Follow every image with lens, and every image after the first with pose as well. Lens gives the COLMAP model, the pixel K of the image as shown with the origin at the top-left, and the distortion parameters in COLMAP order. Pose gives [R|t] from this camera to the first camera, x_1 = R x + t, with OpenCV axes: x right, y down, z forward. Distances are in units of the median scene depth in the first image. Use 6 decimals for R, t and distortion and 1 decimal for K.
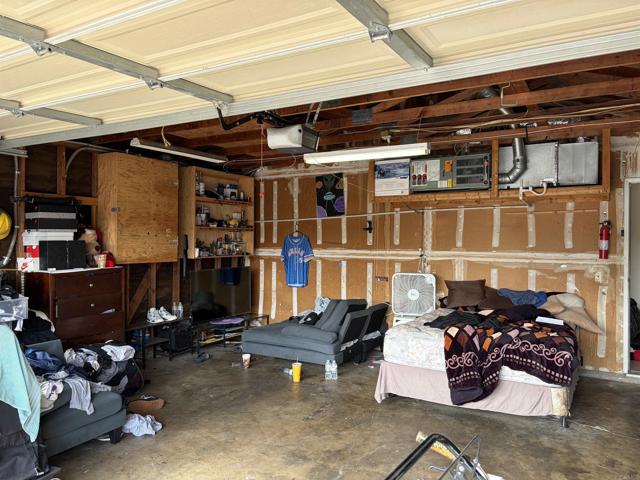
lens RADIAL K [[480.7, 0, 320.0], [0, 480.7, 240.0], [0, 0, 1]] dist [0.122010, -0.167109]
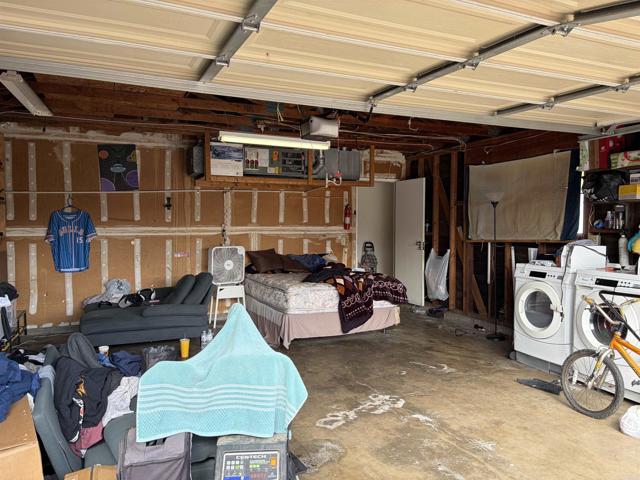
lens RADIAL K [[480.7, 0, 320.0], [0, 480.7, 240.0], [0, 0, 1]] dist [0.122010, -0.167109]
pose [[0.593872, -0.032771, 0.803892, -0.579912], [0.002860, 0.999250, 0.038623, 0.011279], [-0.804554, -0.020638, 0.593520, 0.162599]]
